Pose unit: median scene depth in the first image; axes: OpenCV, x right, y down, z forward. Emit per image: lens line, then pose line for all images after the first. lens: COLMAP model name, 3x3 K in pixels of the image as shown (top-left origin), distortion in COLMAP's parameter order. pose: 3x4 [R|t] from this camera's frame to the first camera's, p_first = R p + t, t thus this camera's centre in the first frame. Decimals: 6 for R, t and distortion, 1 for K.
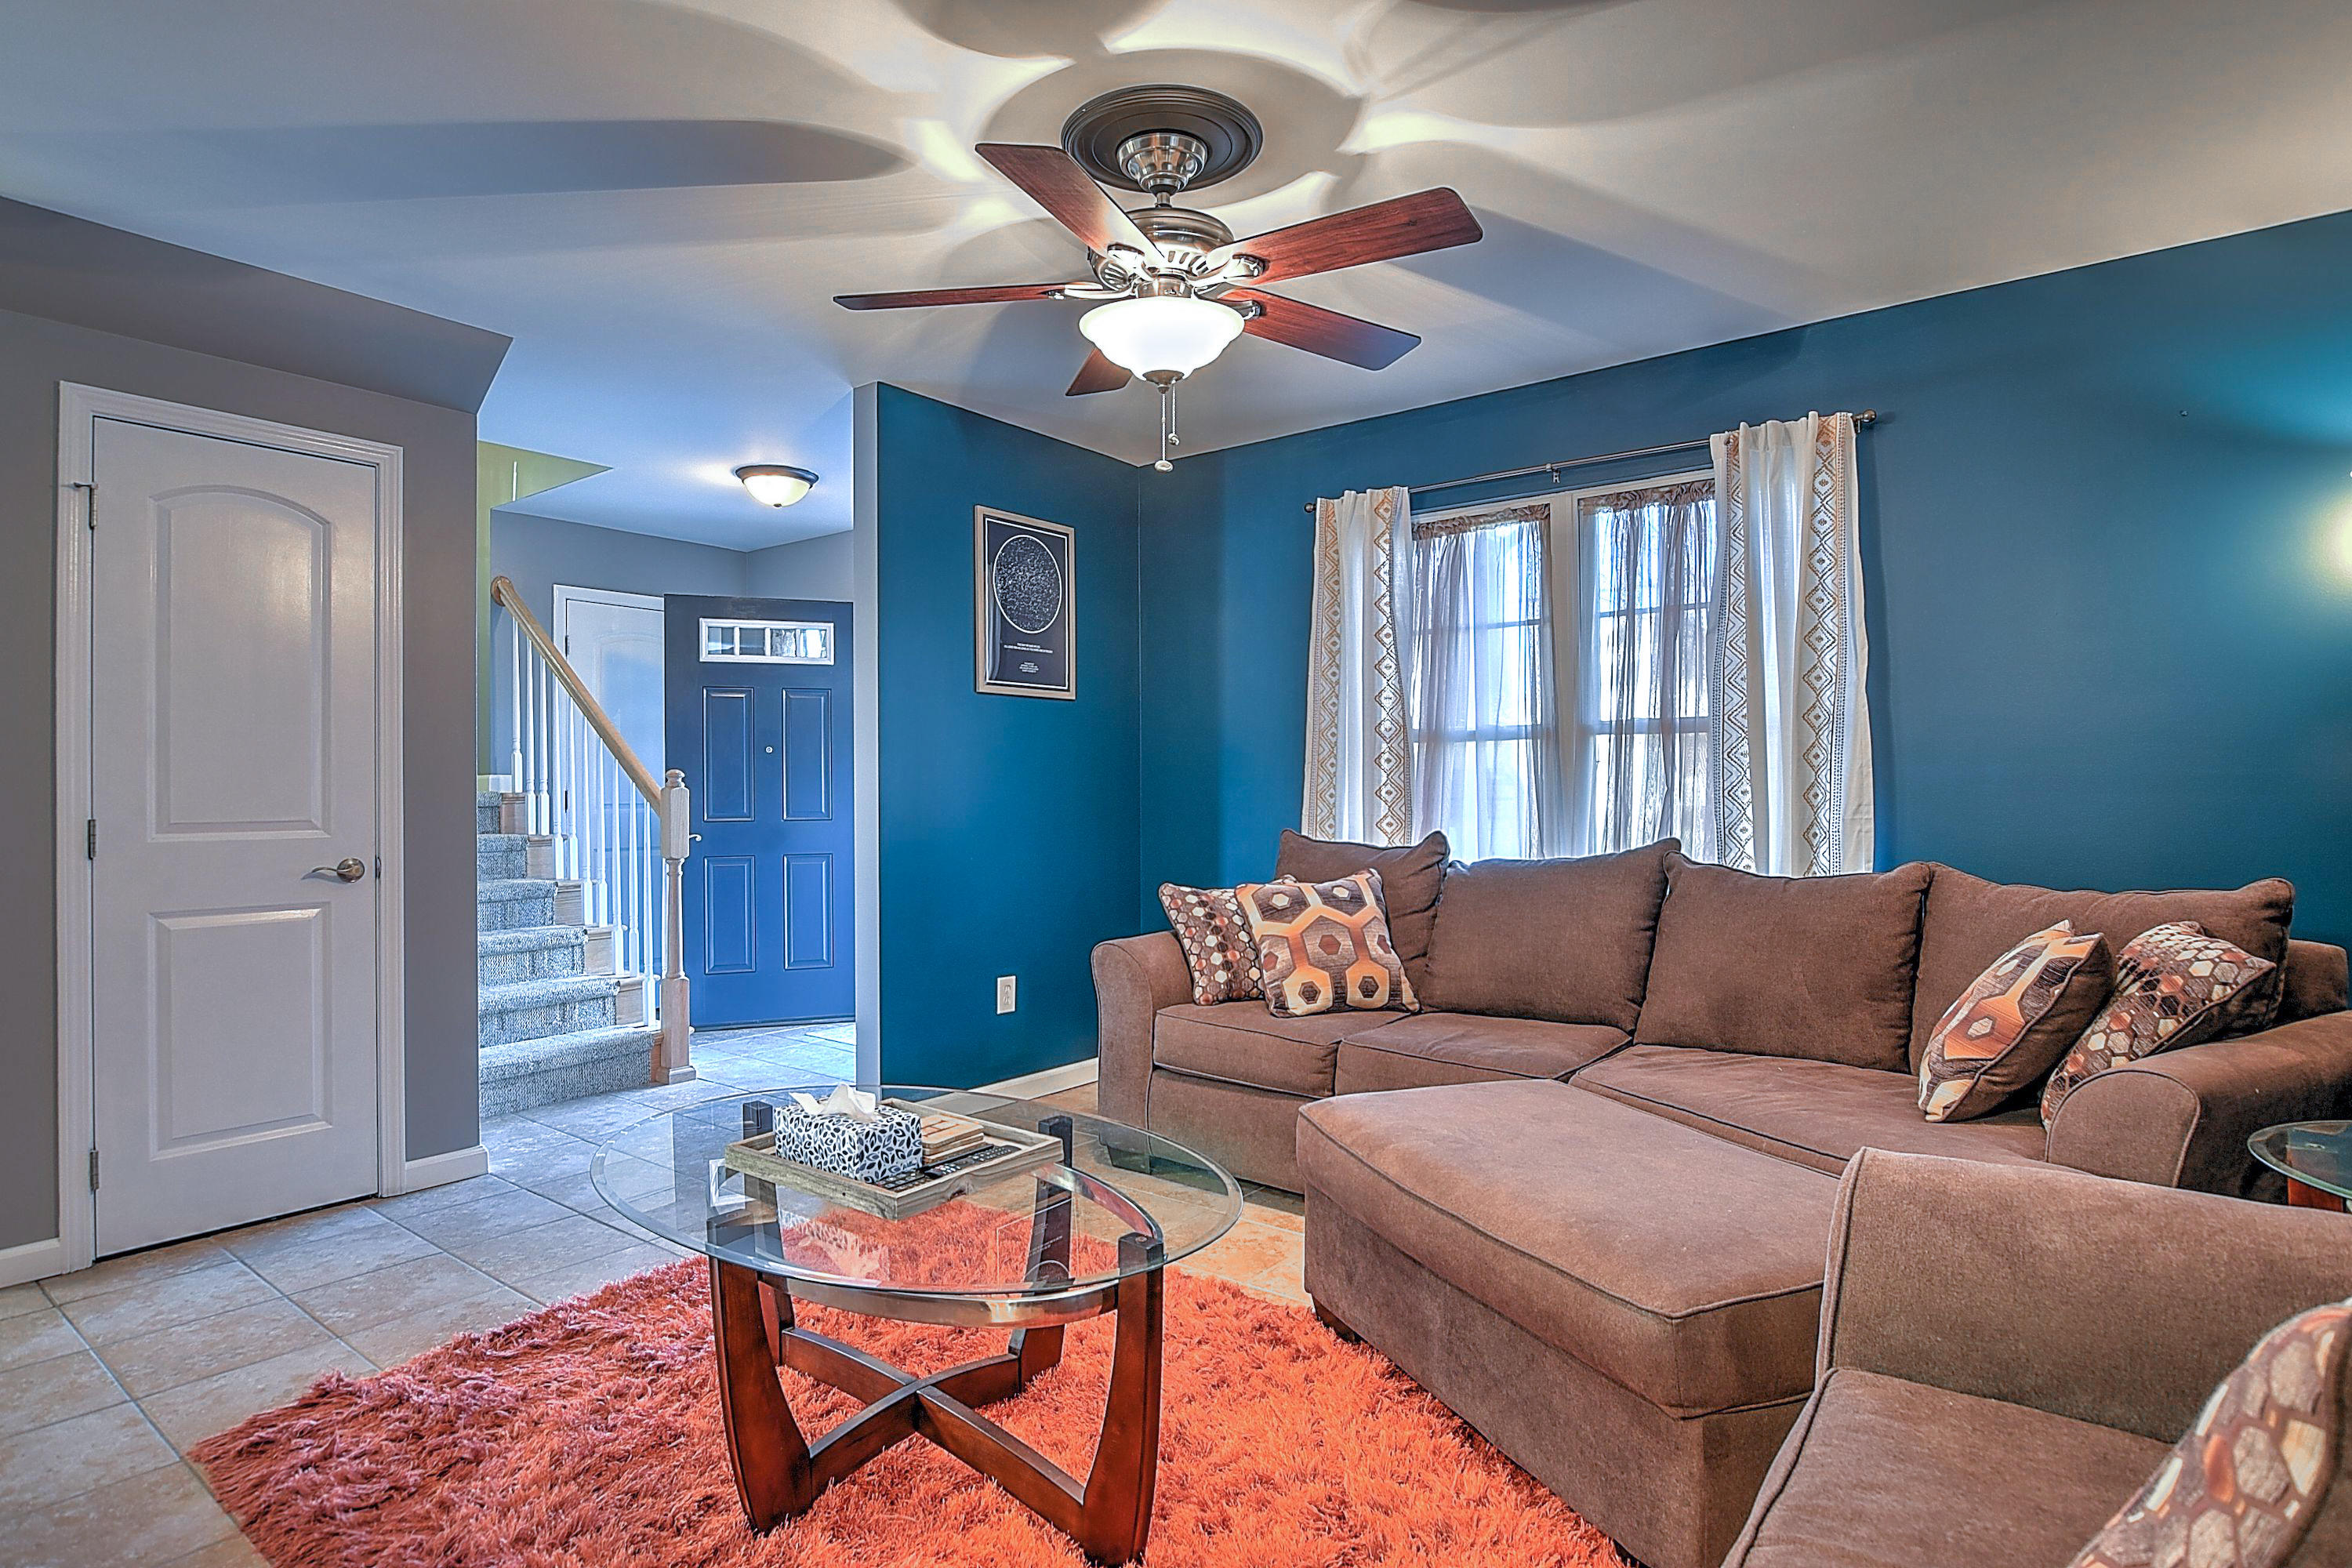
lens RADIAL K [[1215.3, 0, 1176.0], [0, 1215.3, 784.0], [0, 0, 1]] dist [-0.030504, 0.008789]
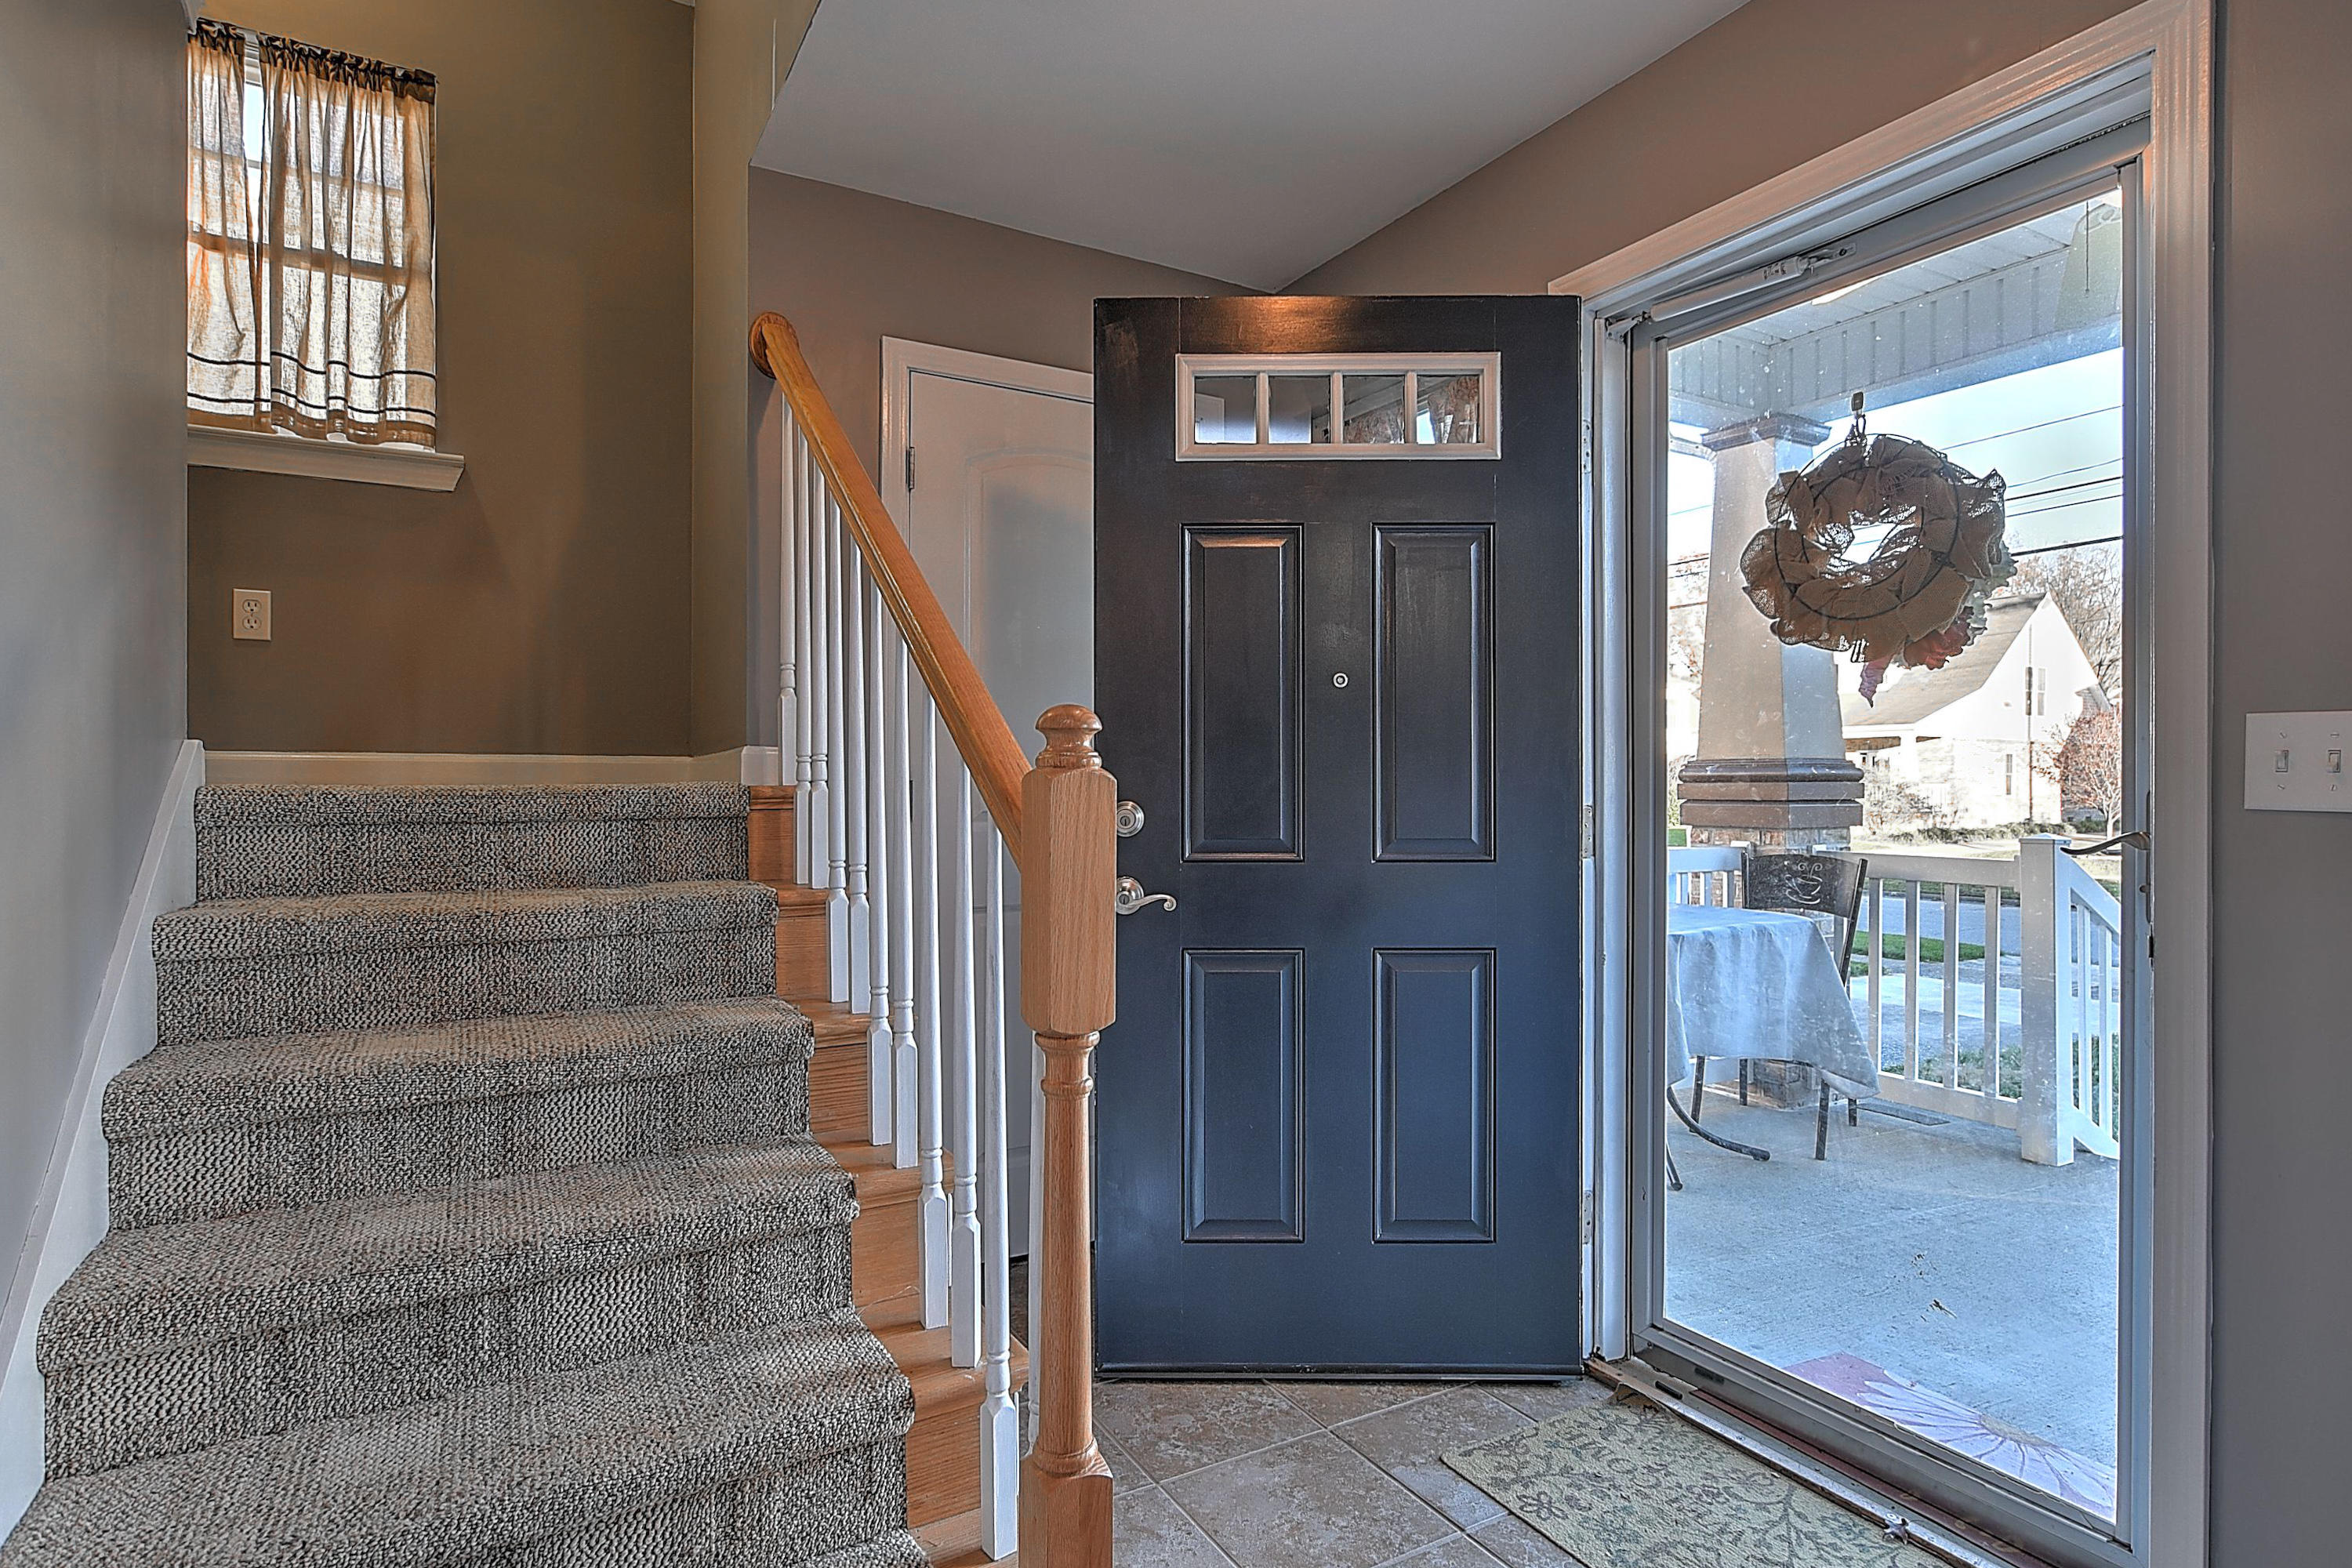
lens RADIAL K [[1215.3, 0, 1176.0], [0, 1215.3, 784.0], [0, 0, 1]] dist [-0.030504, 0.008789]
pose [[0.924778, 0.002442, -0.380499, -0.243647], [-0.004081, 0.999986, -0.003500, 0.007108], [0.380485, 0.004789, 0.924775, 0.637311]]
